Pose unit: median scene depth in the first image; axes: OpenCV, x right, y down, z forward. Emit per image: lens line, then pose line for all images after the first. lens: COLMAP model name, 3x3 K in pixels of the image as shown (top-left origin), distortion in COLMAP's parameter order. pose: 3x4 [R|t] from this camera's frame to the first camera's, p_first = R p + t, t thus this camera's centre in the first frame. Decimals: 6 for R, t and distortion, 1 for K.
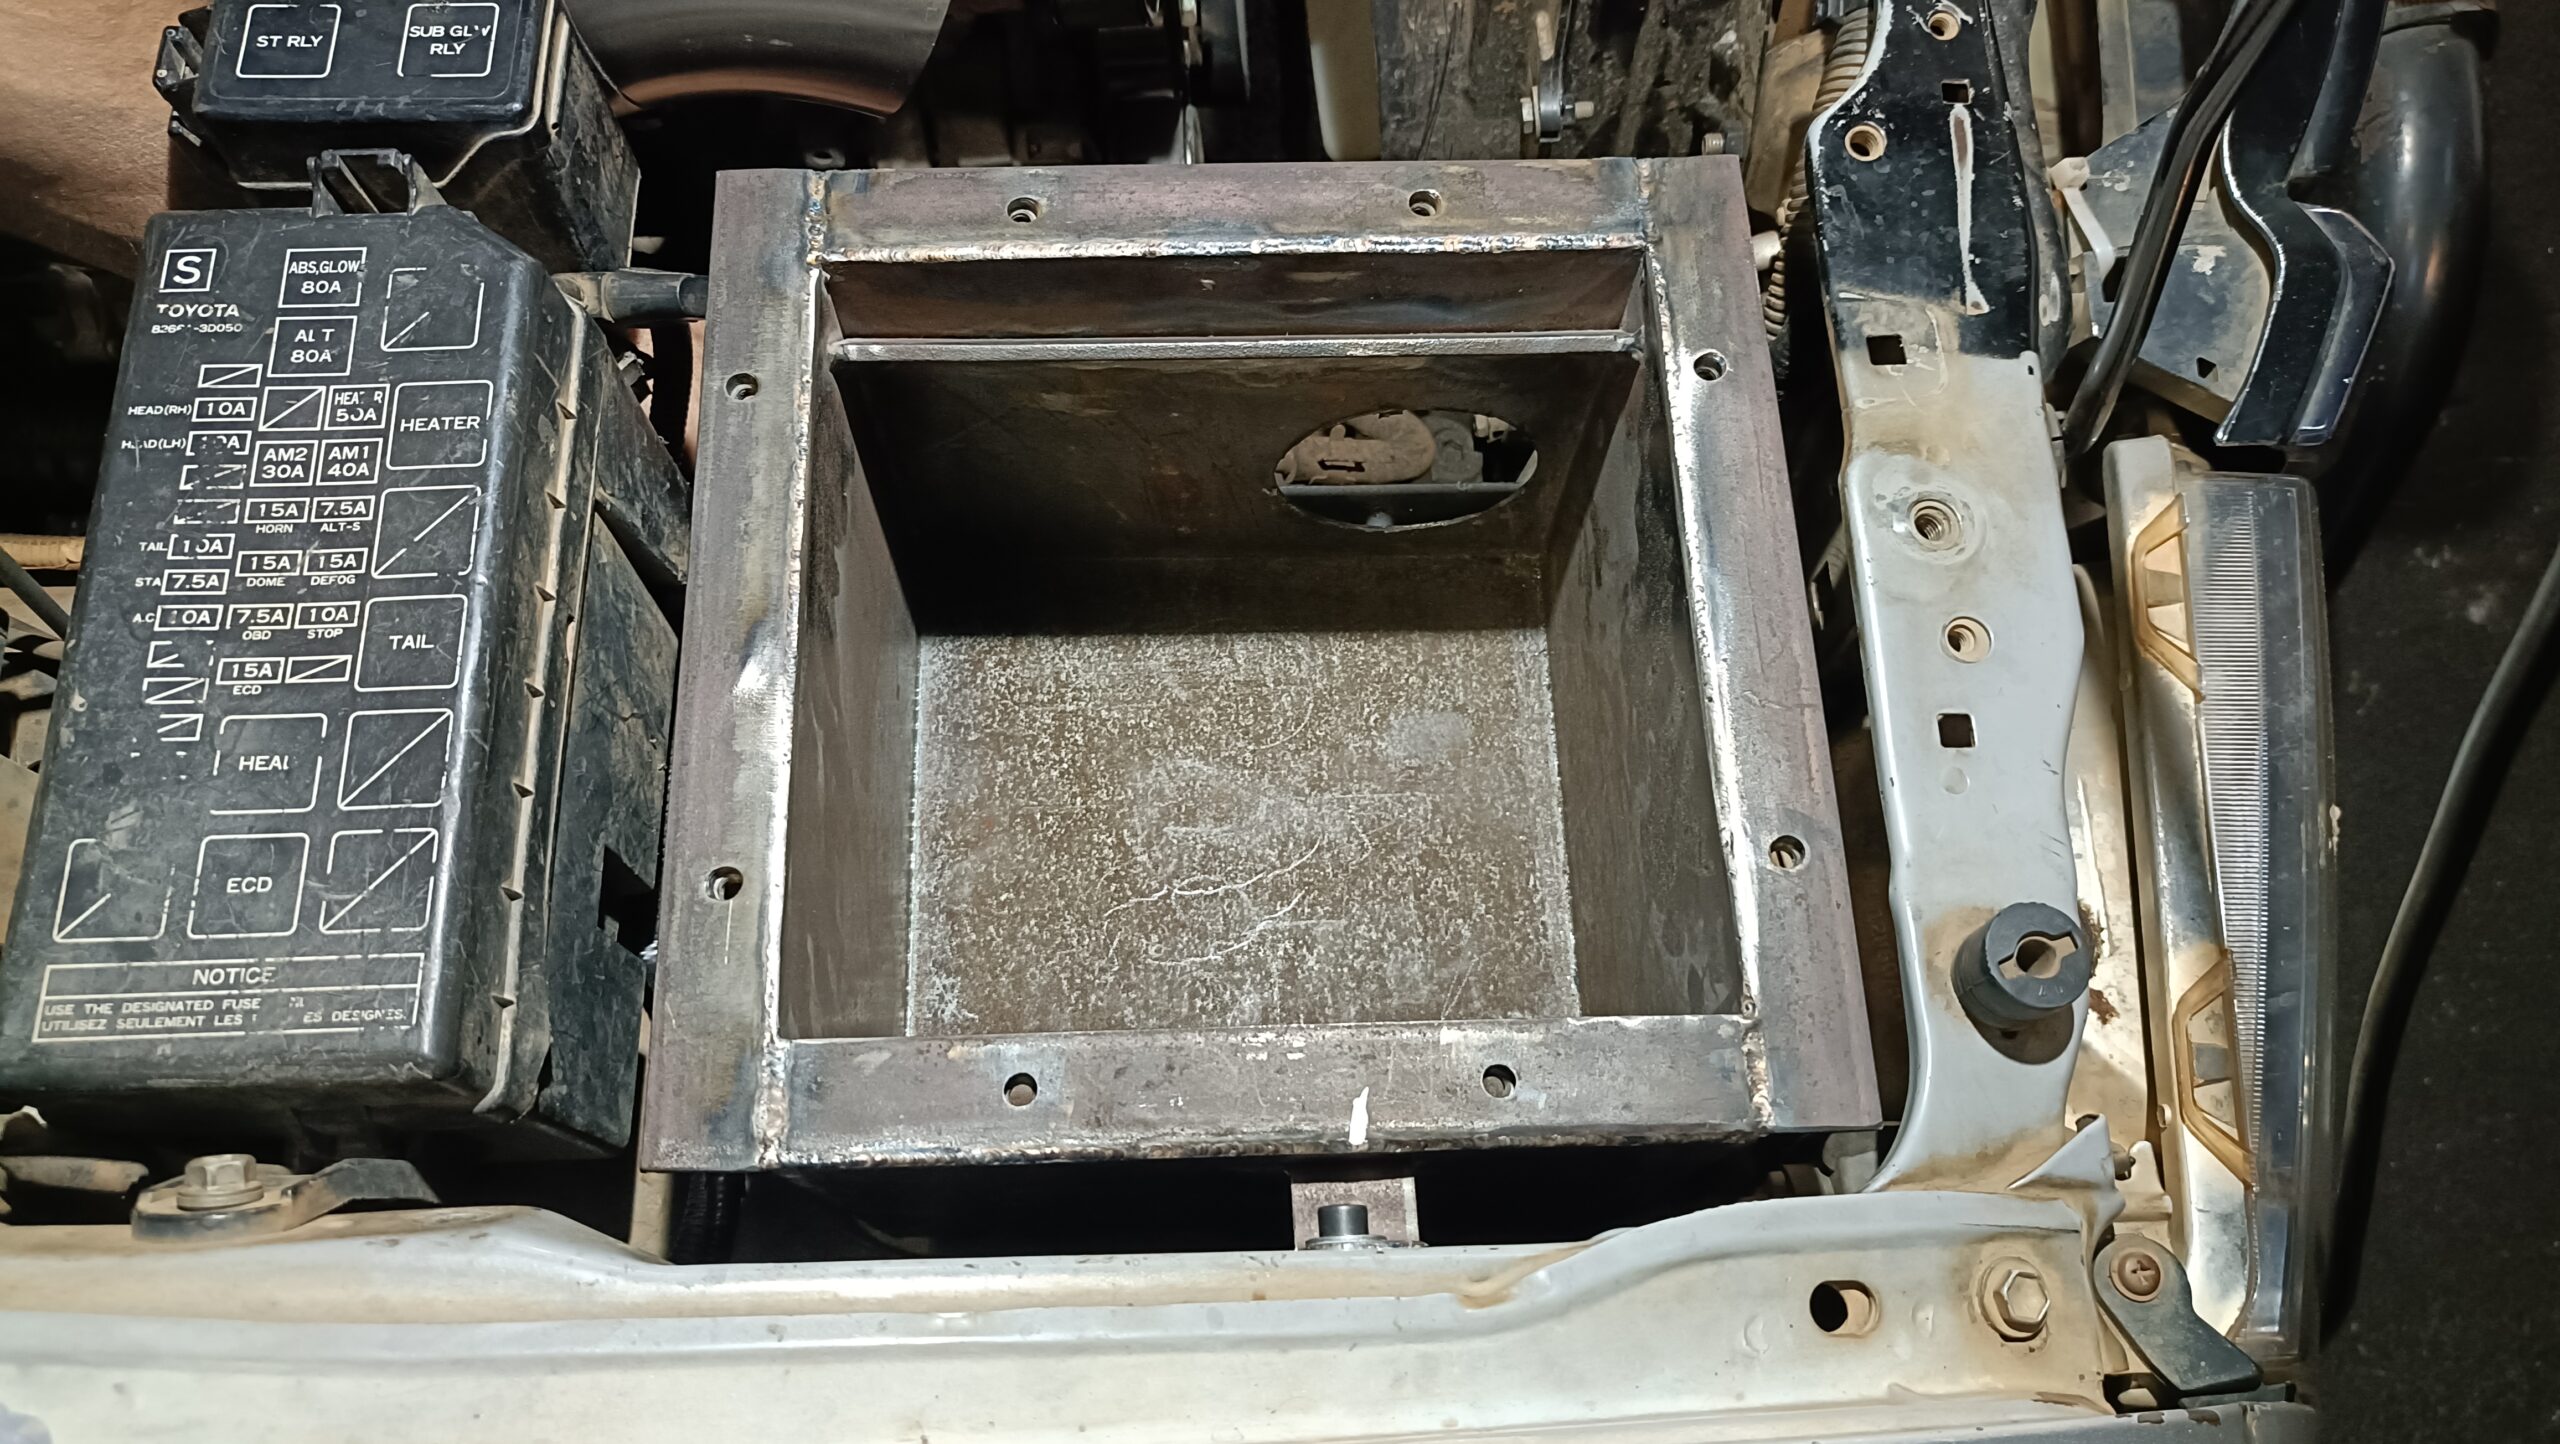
lens RADIAL K [[1925.4, 0, 1273.4], [0, 1925.4, 729.4], [0, 0, 1]] dist [0.002886, -0.006172]
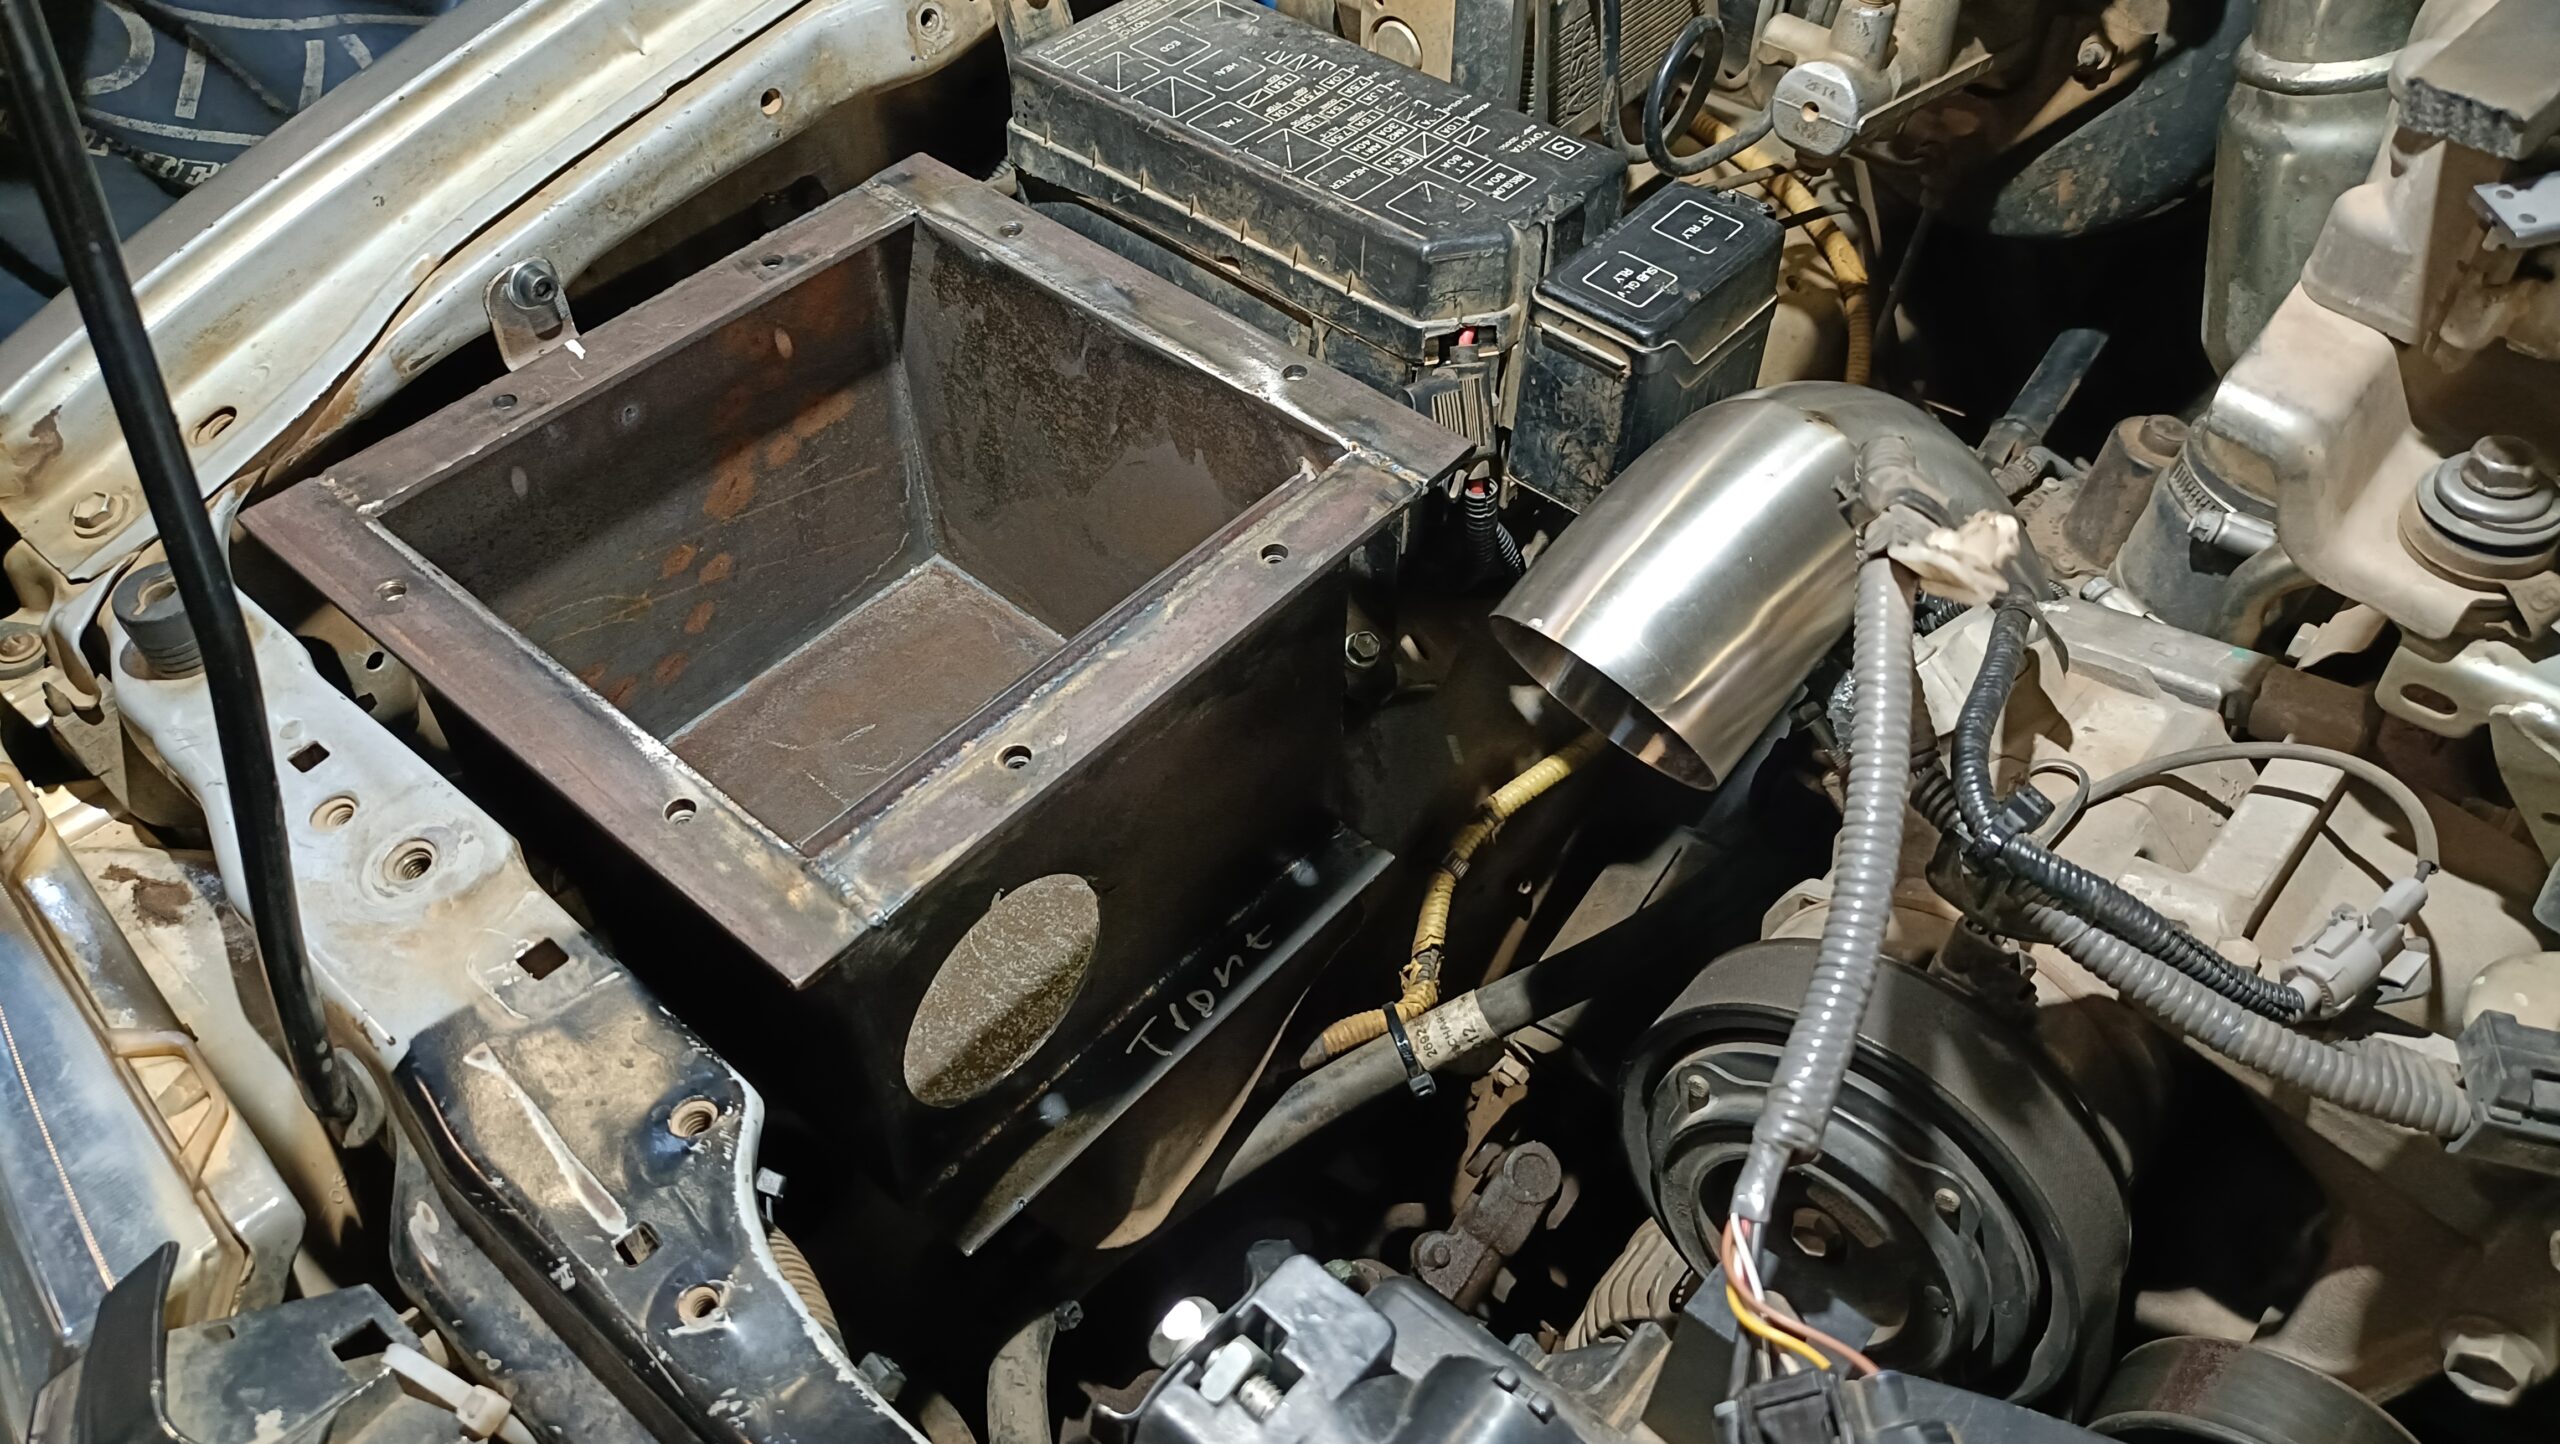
lens RADIAL K [[1925.4, 0, 1273.4], [0, 1925.4, 729.4], [0, 0, 1]] dist [0.002886, -0.006172]
pose [[-0.684958, 0.513183, -0.517180, 0.563387], [-0.690175, -0.229594, 0.686254, -1.190064], [0.233433, 0.827000, 0.511448, 0.573061]]
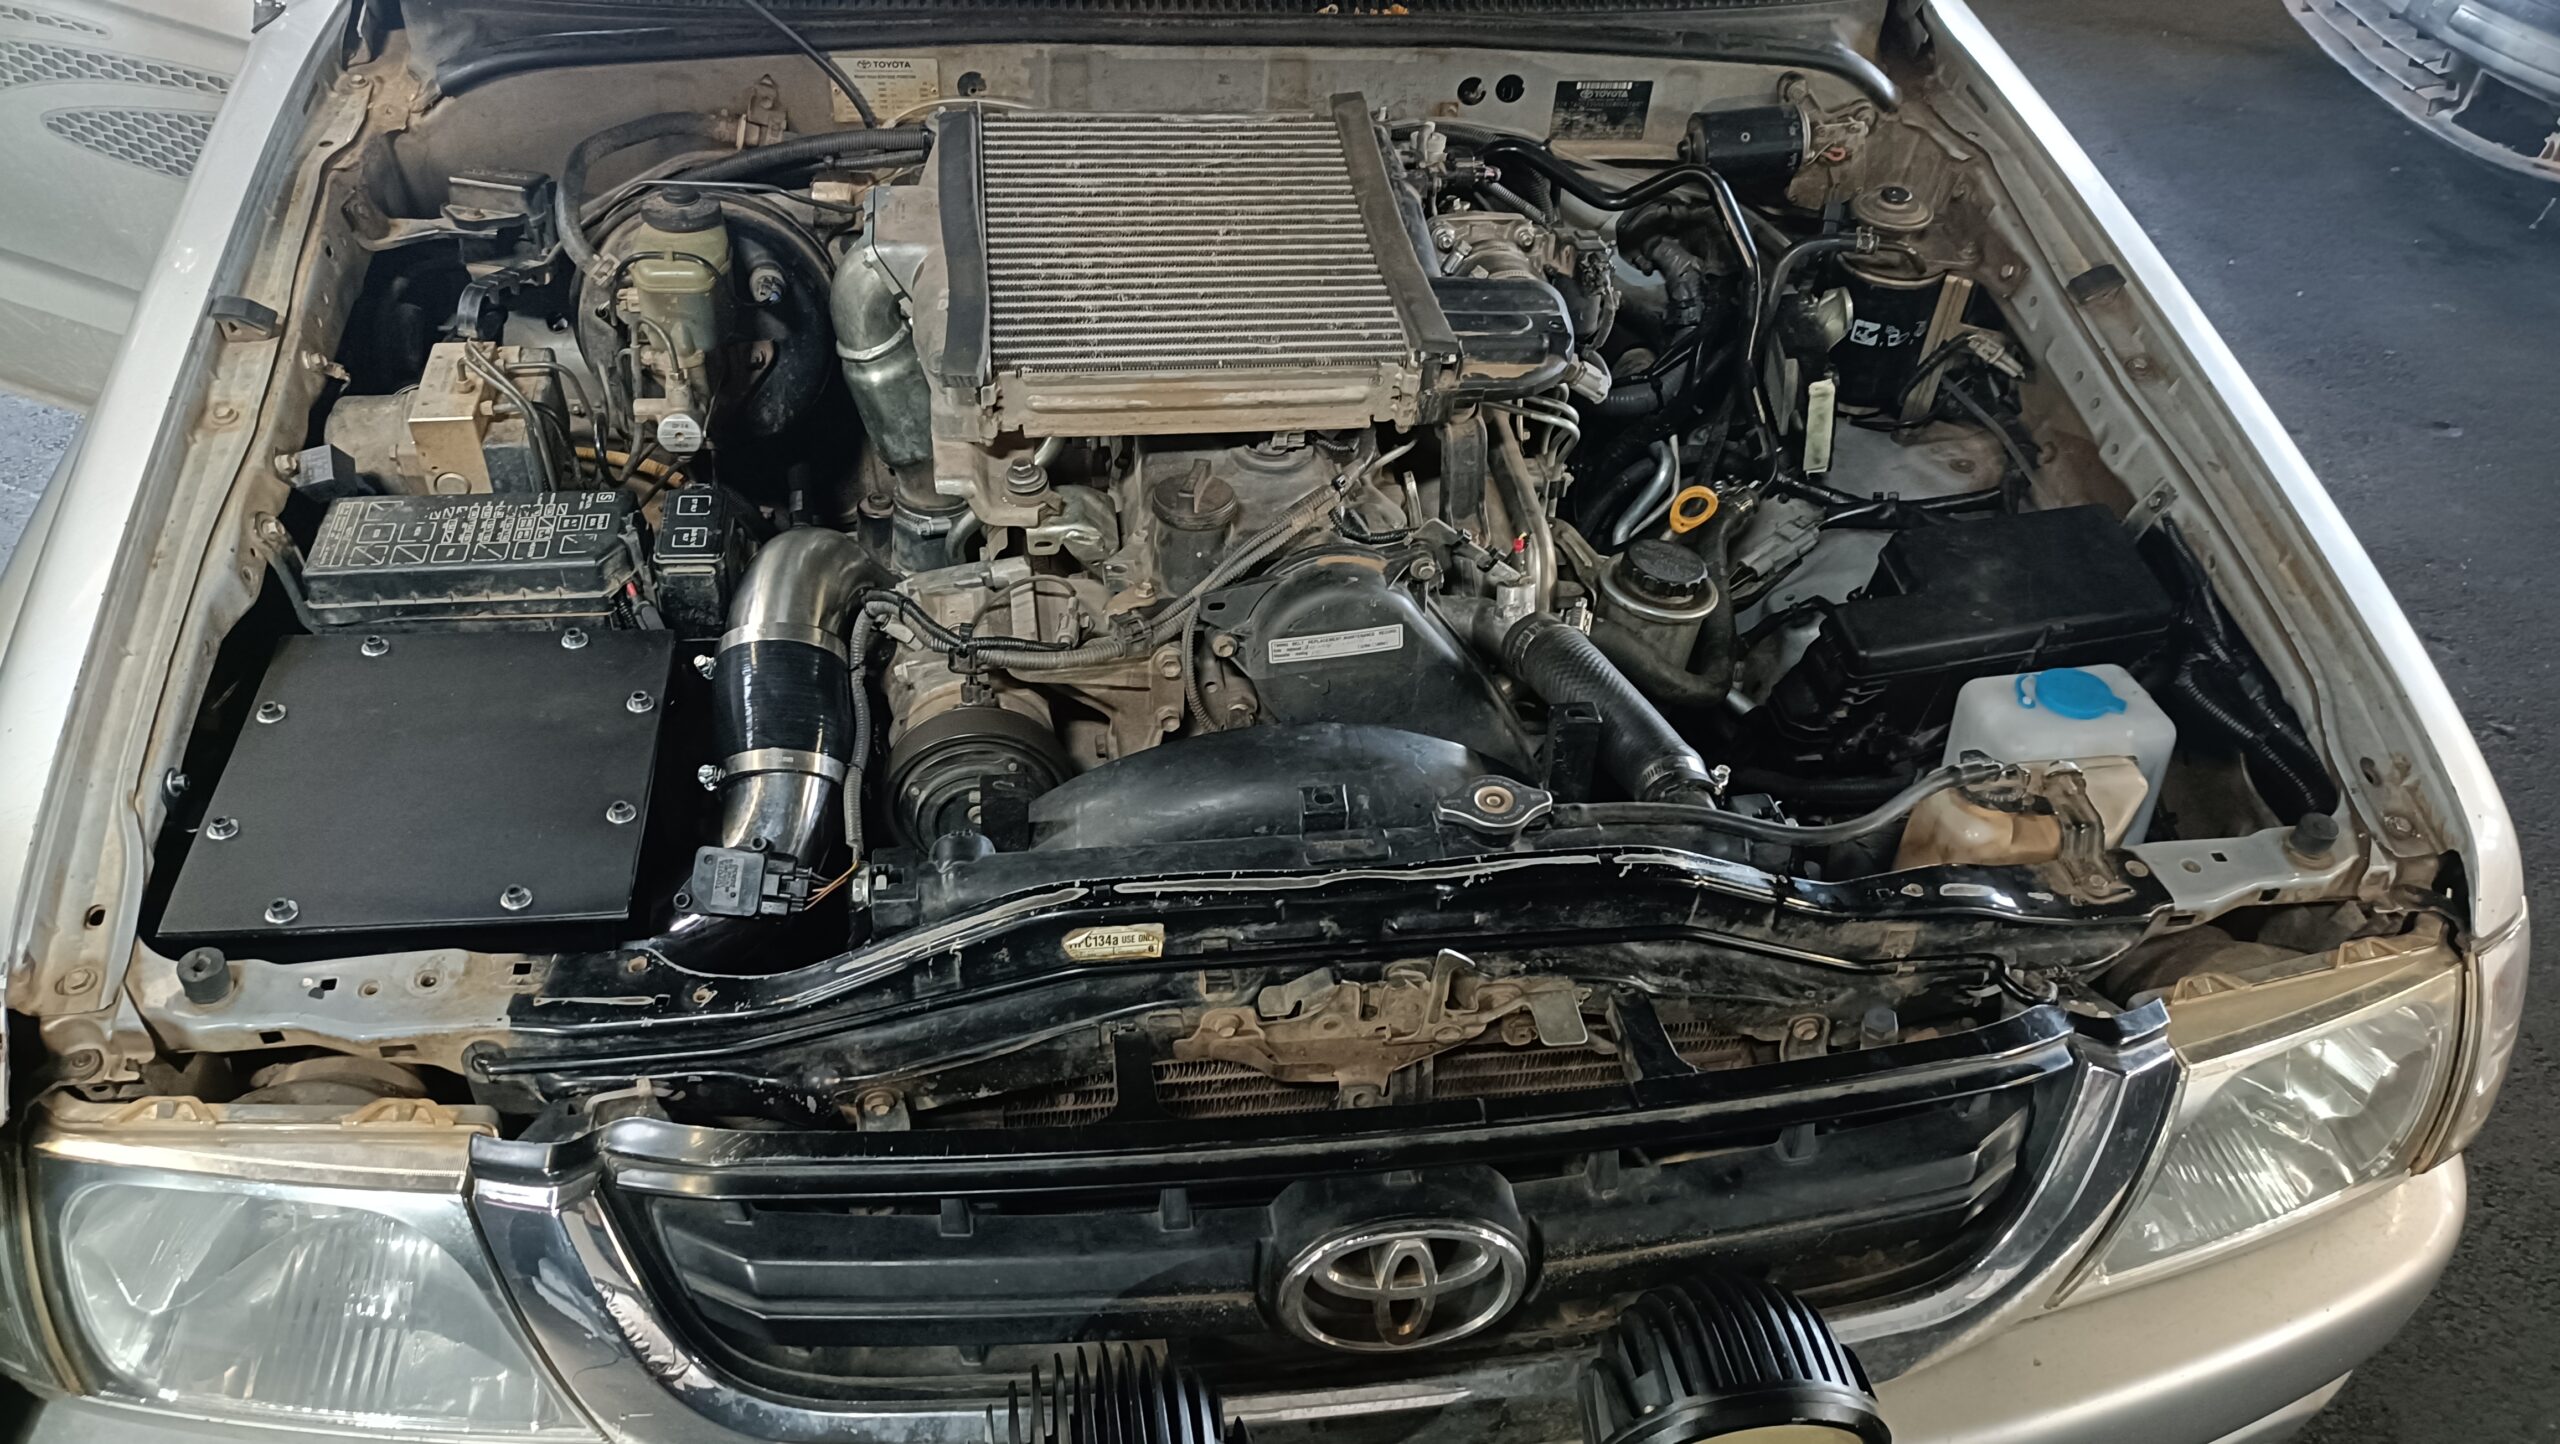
lens RADIAL K [[1925.4, 0, 1273.4], [0, 1925.4, 729.4], [0, 0, 1]] dist [0.002886, -0.006172]
pose [[0.101083, 0.645799, -0.756786, 2.139729], [-0.954125, 0.278414, 0.110142, -1.508724], [0.281830, 0.710935, 0.644316, -0.429132]]
